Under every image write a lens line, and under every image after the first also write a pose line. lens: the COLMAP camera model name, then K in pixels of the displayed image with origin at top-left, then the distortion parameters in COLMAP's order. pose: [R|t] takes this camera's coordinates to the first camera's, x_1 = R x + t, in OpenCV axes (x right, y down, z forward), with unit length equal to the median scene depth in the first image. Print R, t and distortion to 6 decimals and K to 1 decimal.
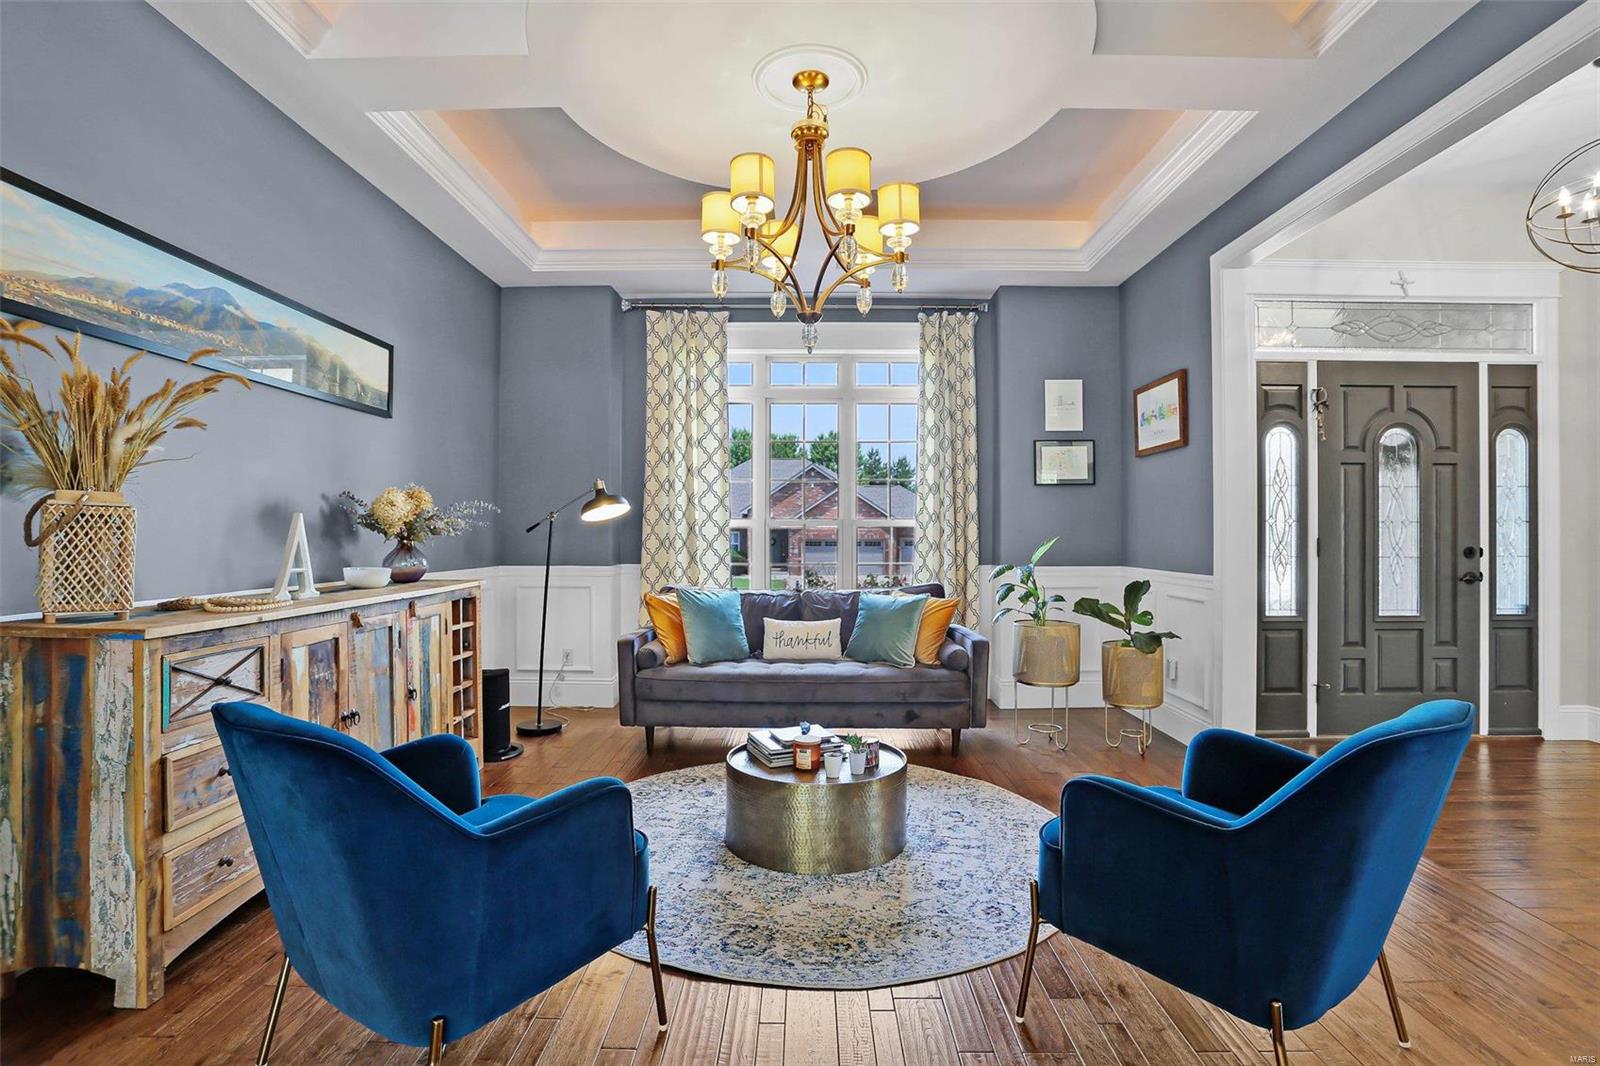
lens RADIAL K [[774.3, 0, 800.0], [0, 774.3, 533.0], [0, 0, 1]] dist [-0.071958, 0.025922]
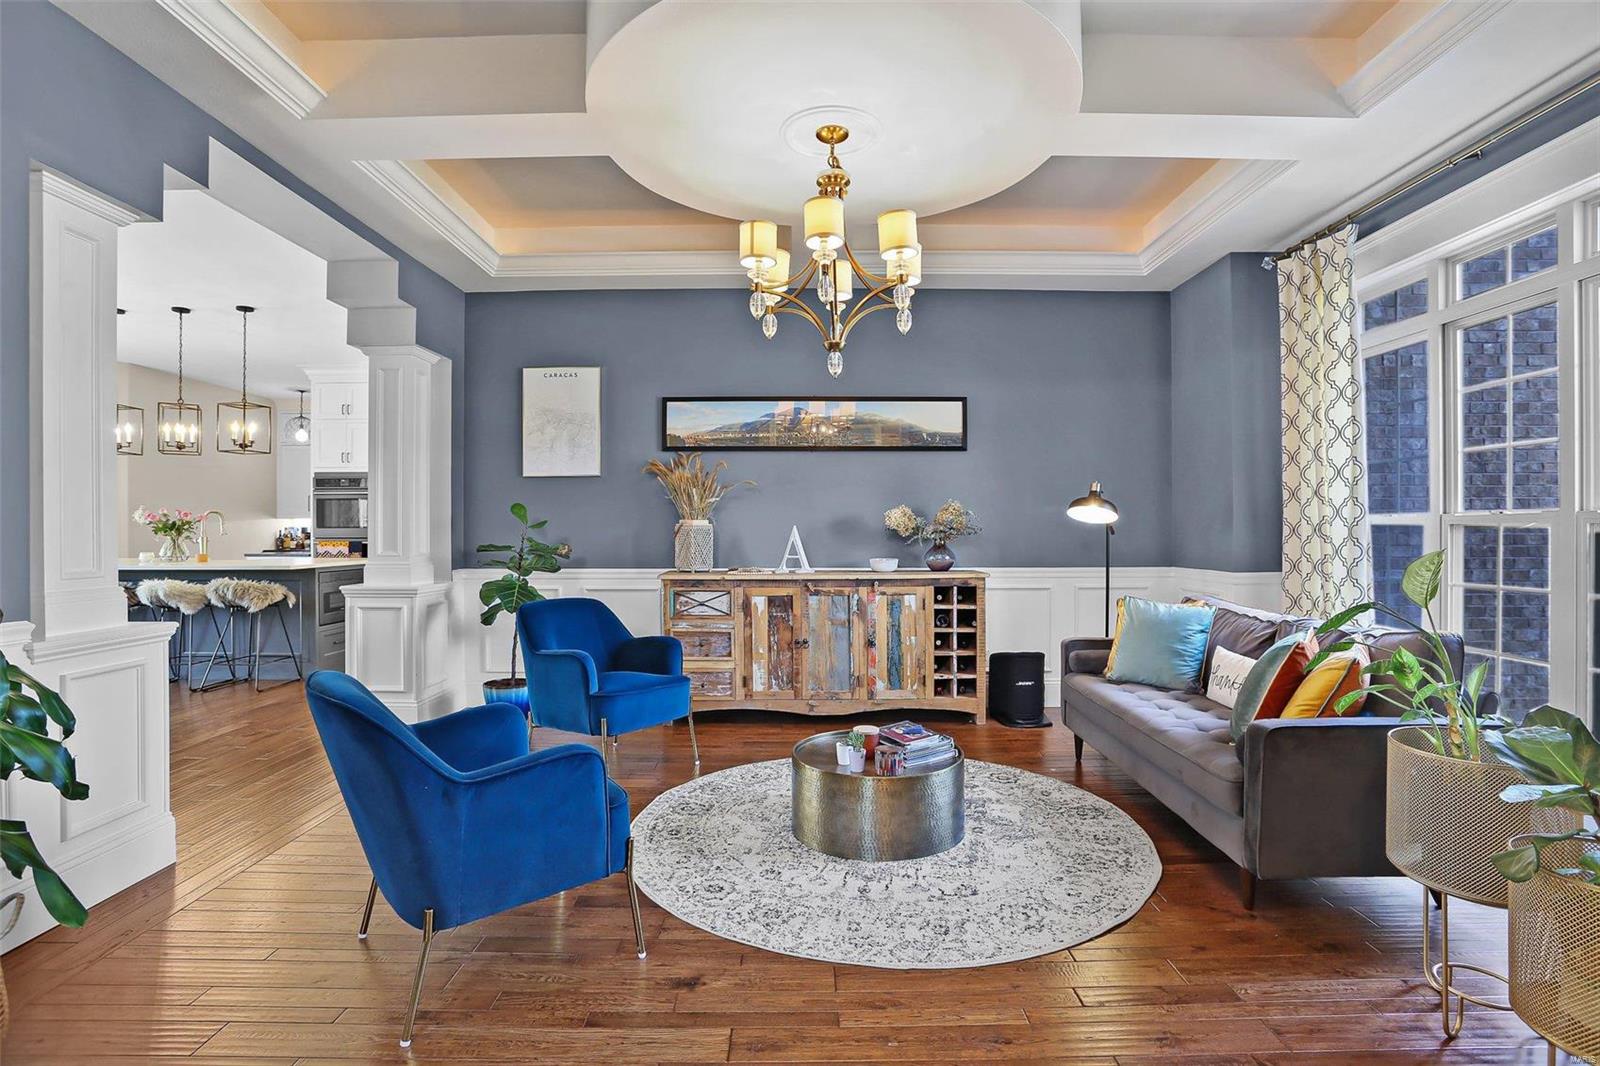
lens RADIAL K [[774.3, 0, 800.0], [0, 774.3, 533.0], [0, 0, 1]] dist [-0.071958, 0.025922]
pose [[0.012546, -0.000854, -0.999921, 0.852969], [0.004551, 0.999989, -0.000797, -0.004801], [0.999911, -0.004540, 0.012550, 0.704209]]
